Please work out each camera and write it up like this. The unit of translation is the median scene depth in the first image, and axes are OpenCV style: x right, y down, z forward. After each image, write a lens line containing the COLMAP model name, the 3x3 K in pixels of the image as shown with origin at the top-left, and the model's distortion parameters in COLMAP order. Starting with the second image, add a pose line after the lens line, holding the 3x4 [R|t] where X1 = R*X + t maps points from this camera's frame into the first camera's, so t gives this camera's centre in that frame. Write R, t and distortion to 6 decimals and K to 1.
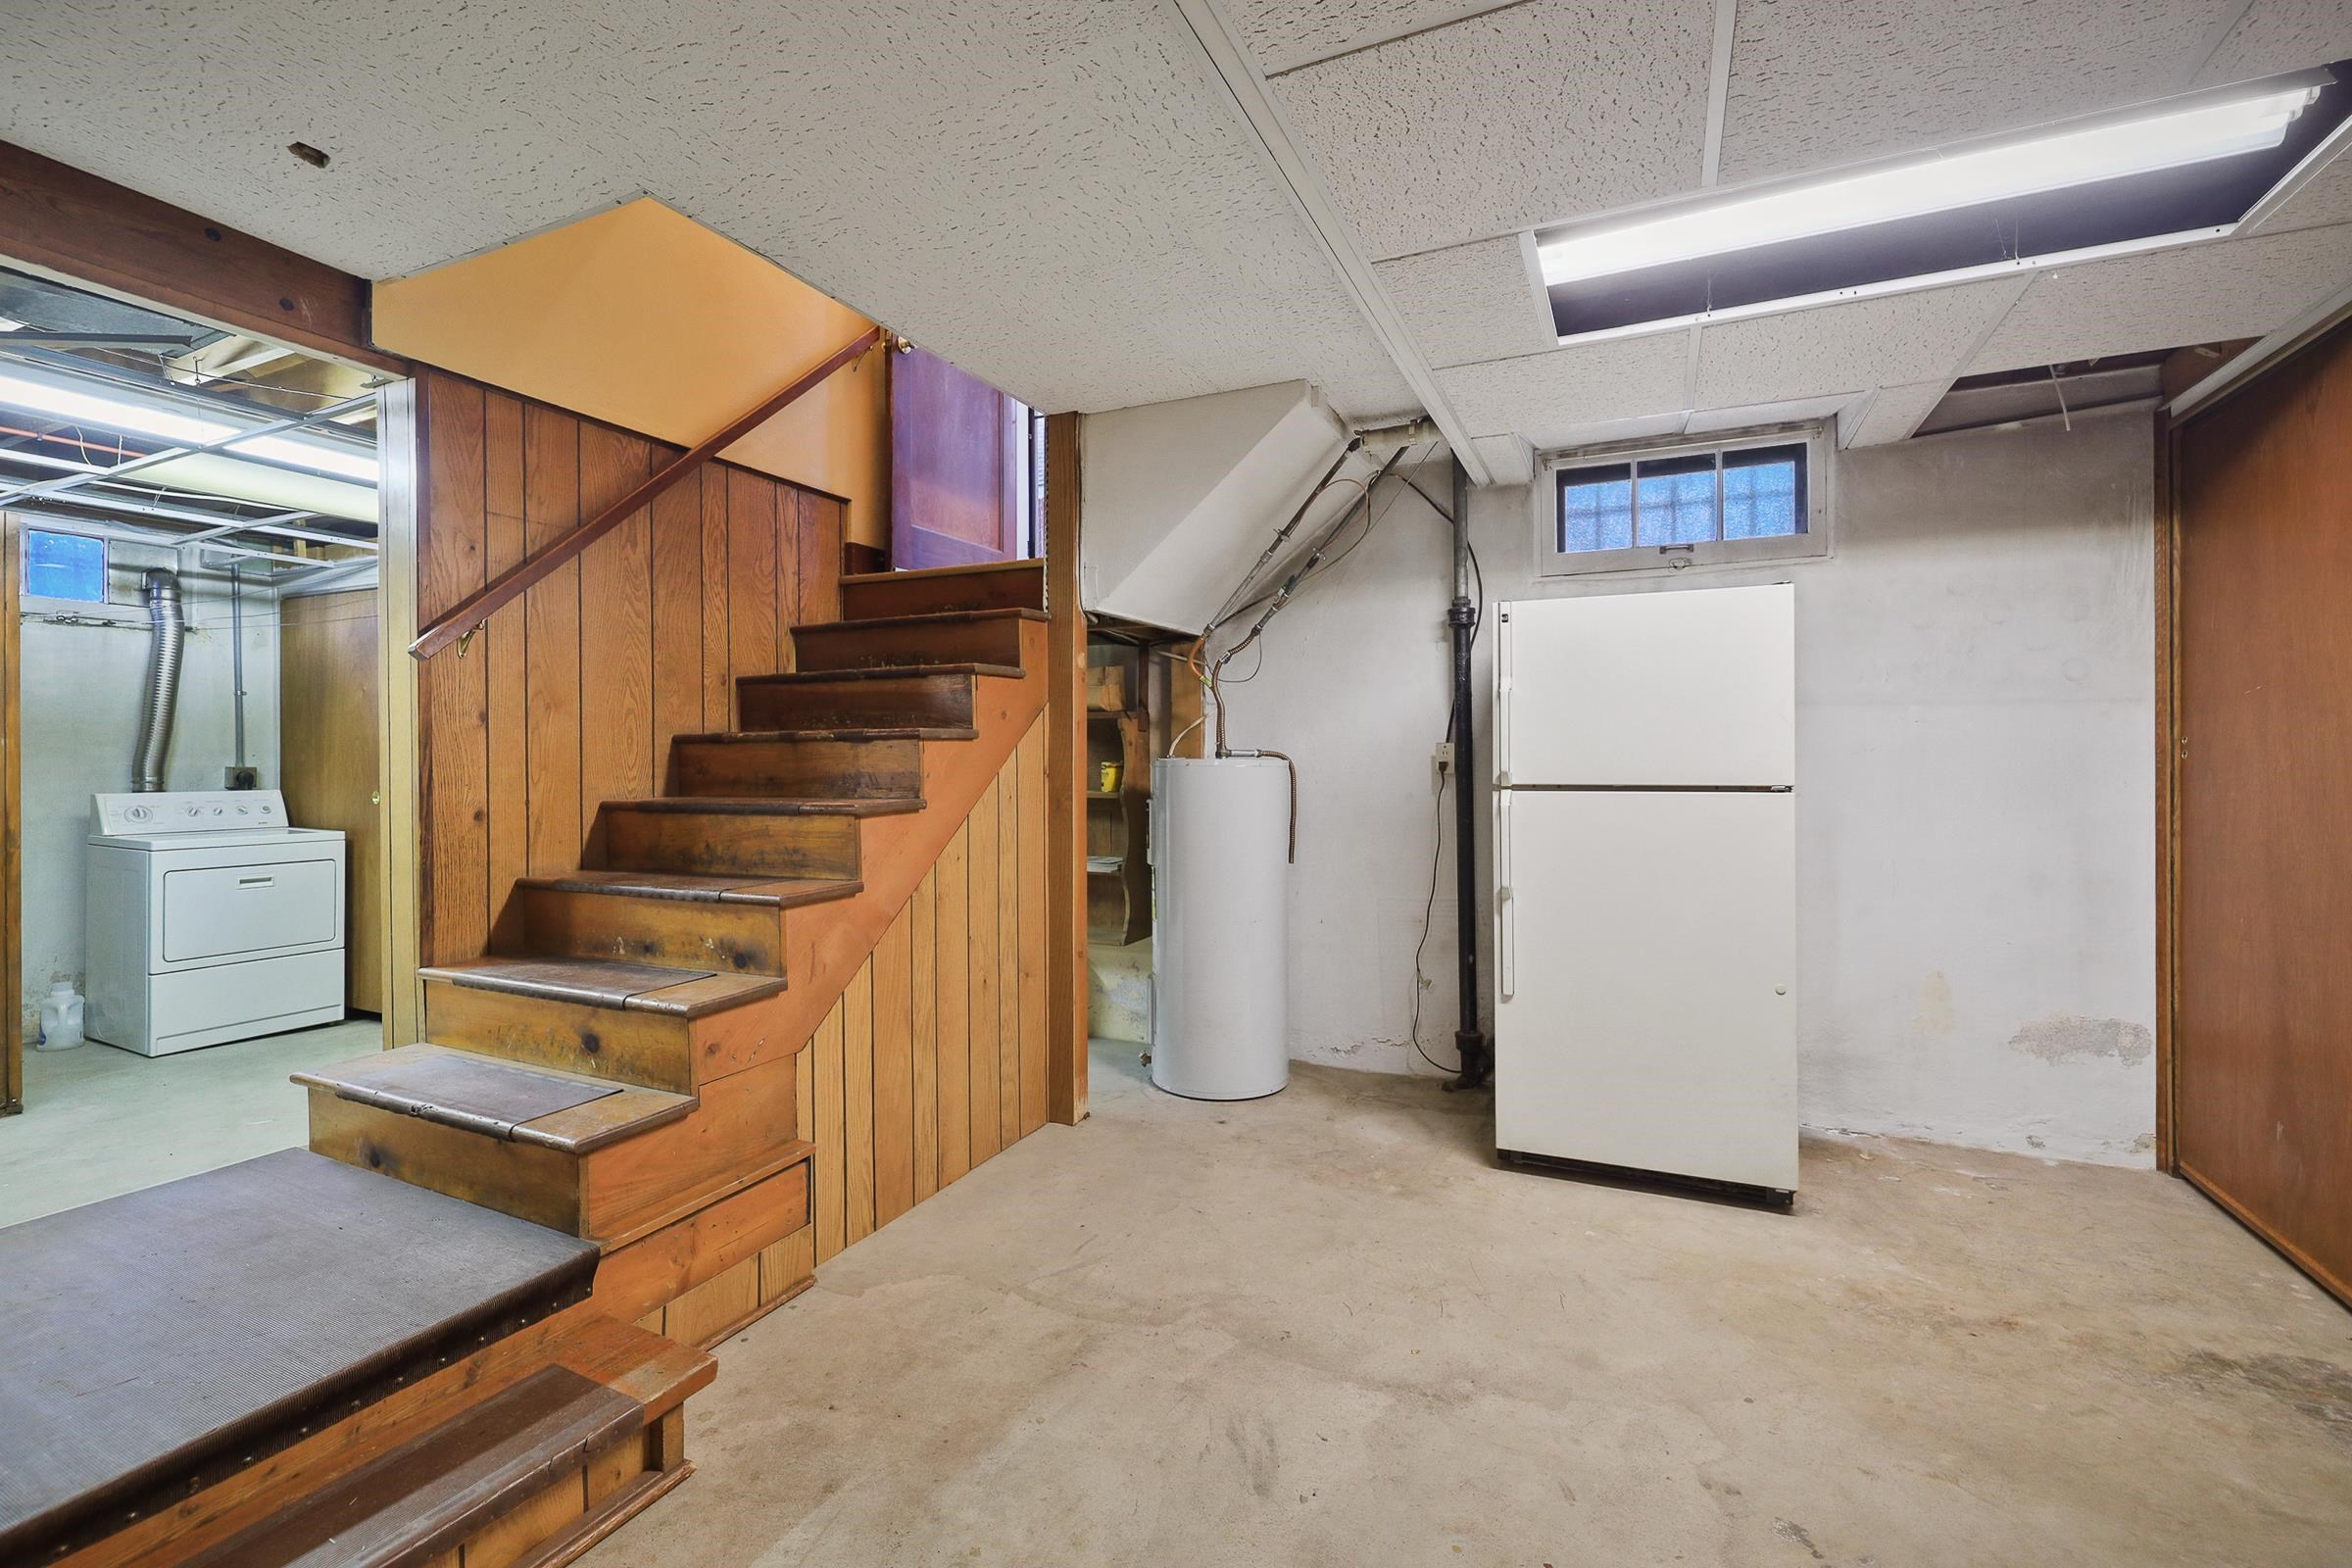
lens RADIAL K [[995.8, 0, 1179.1], [0, 995.8, 753.2], [0, 0, 1]] dist [-0.002703, -0.000430]
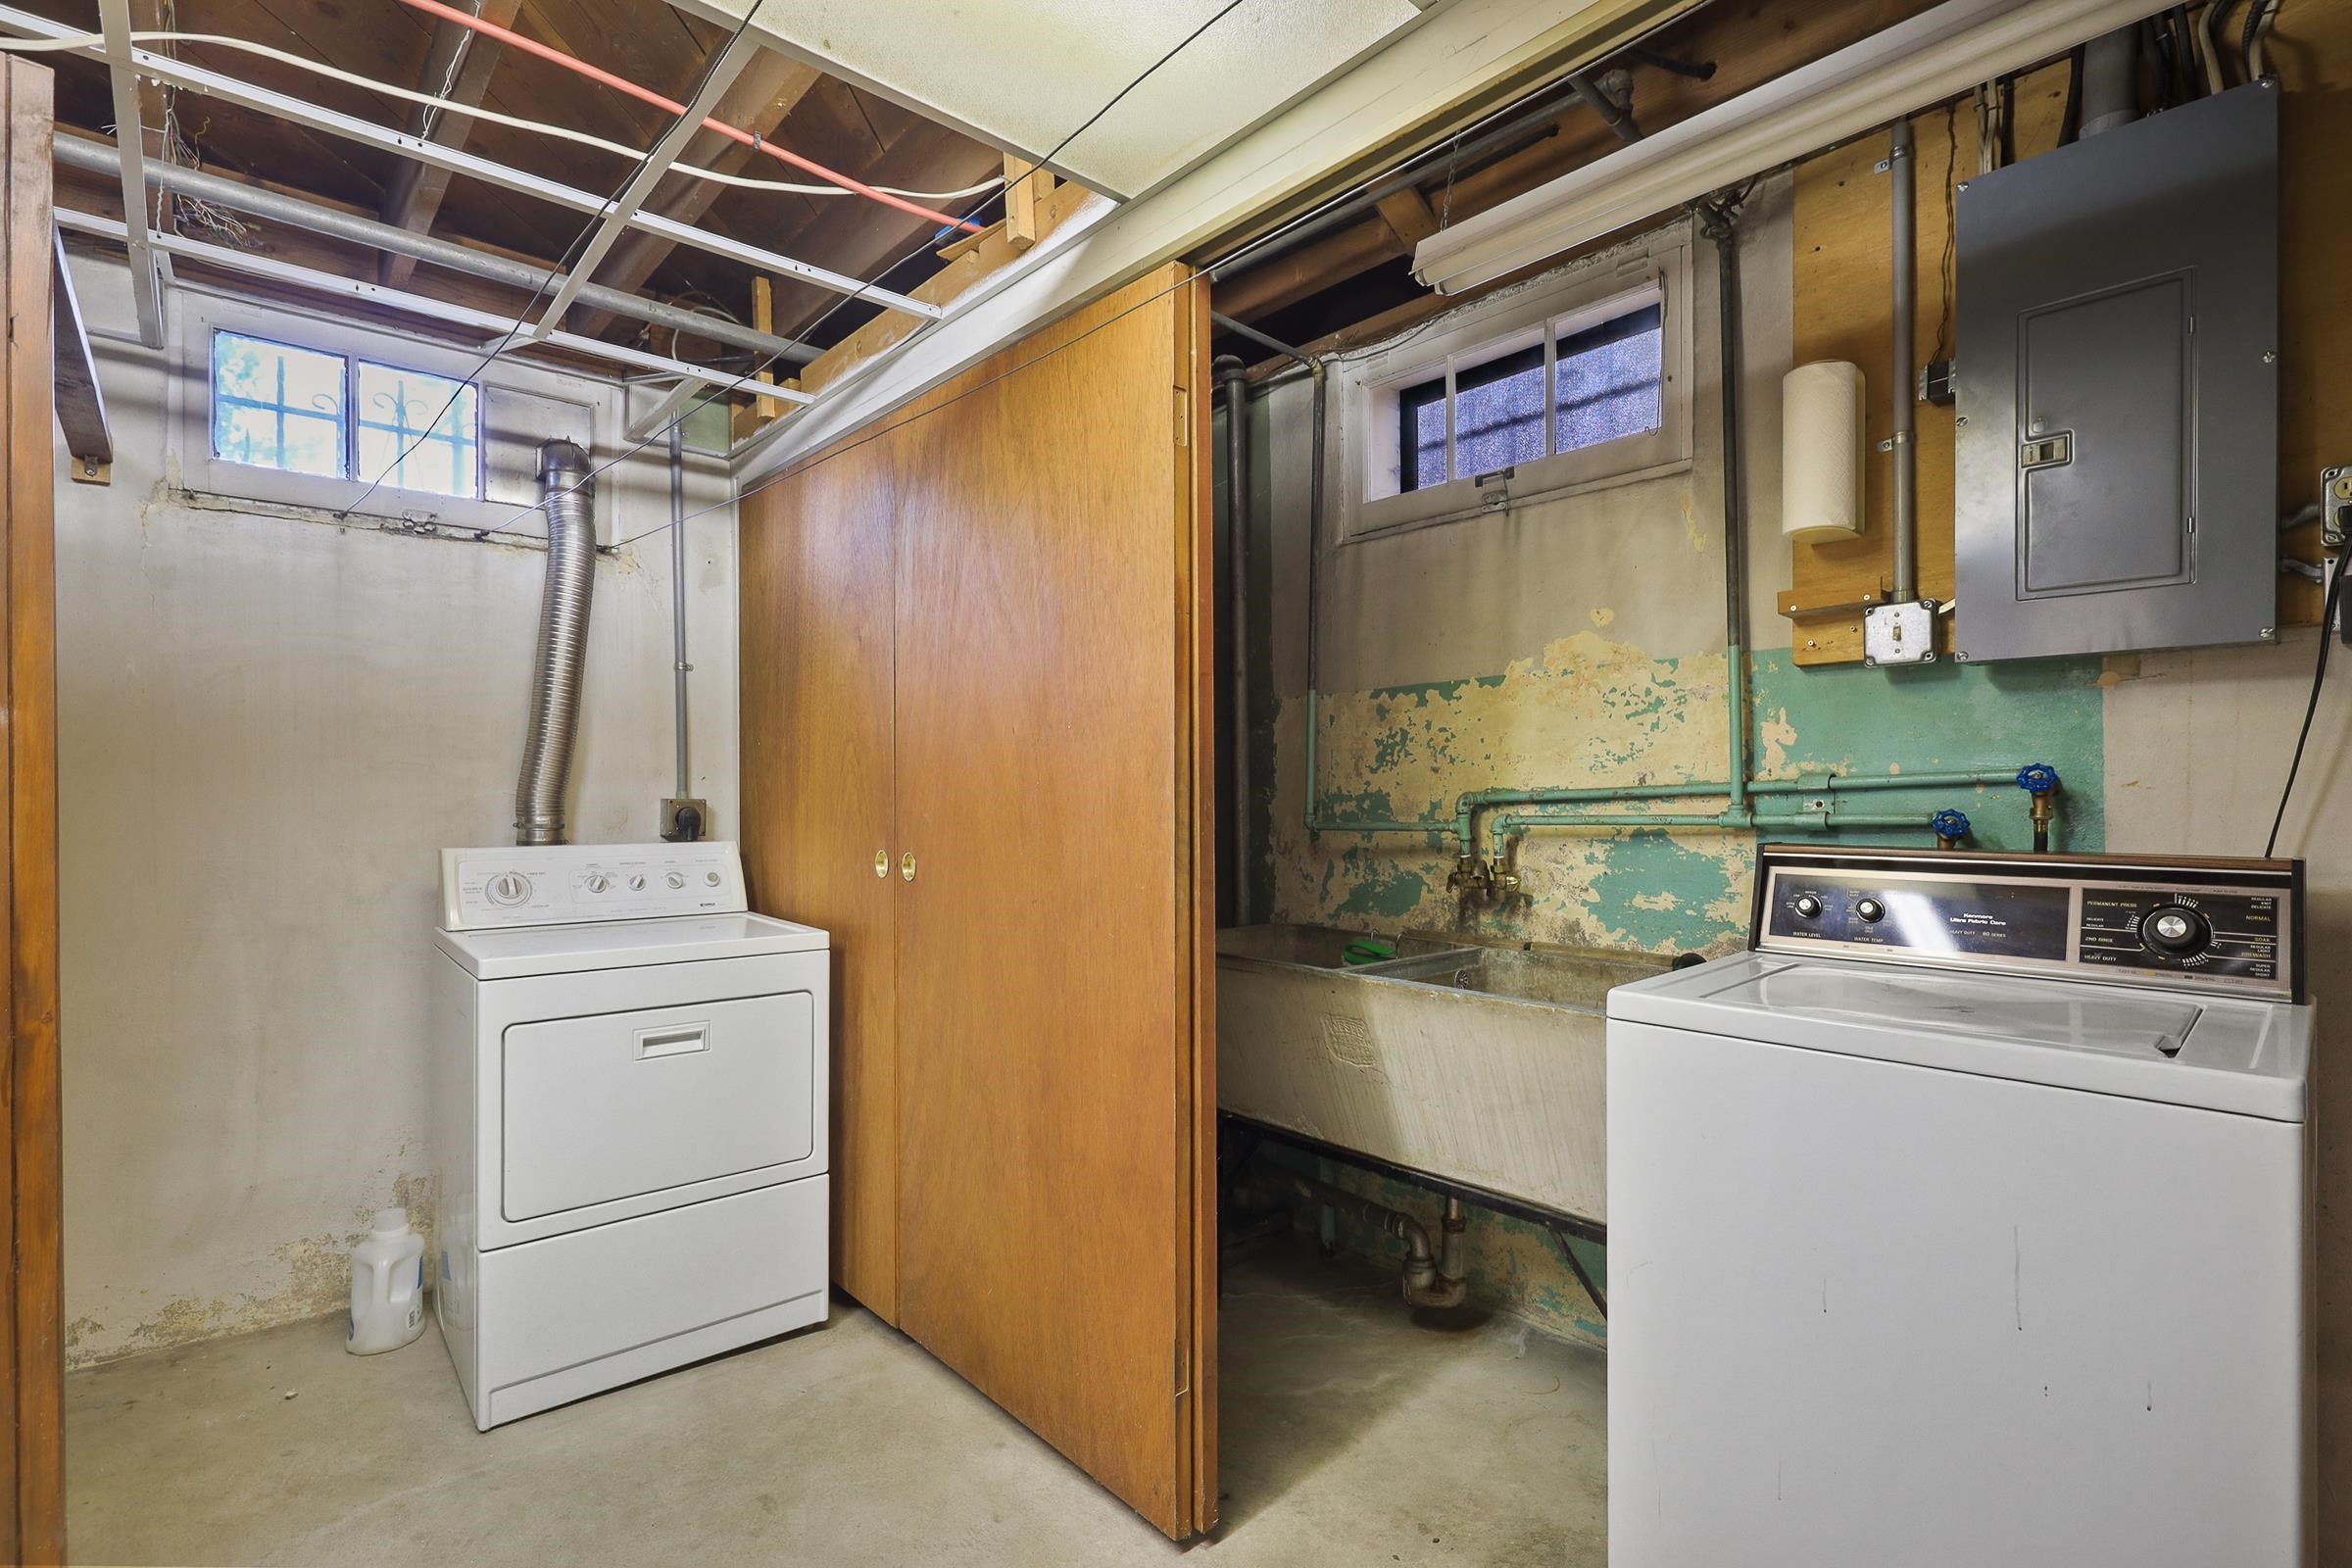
lens RADIAL K [[1086.6, 0, 1174.3], [0, 1086.6, 794.0], [0, 0, 1]] dist [0.002318, 0.000283]
pose [[0.915341, -0.002863, -0.402670, -0.467502], [0.002092, 0.999995, -0.002355, 0.013180], [0.402675, 0.001313, 0.915342, 0.577063]]
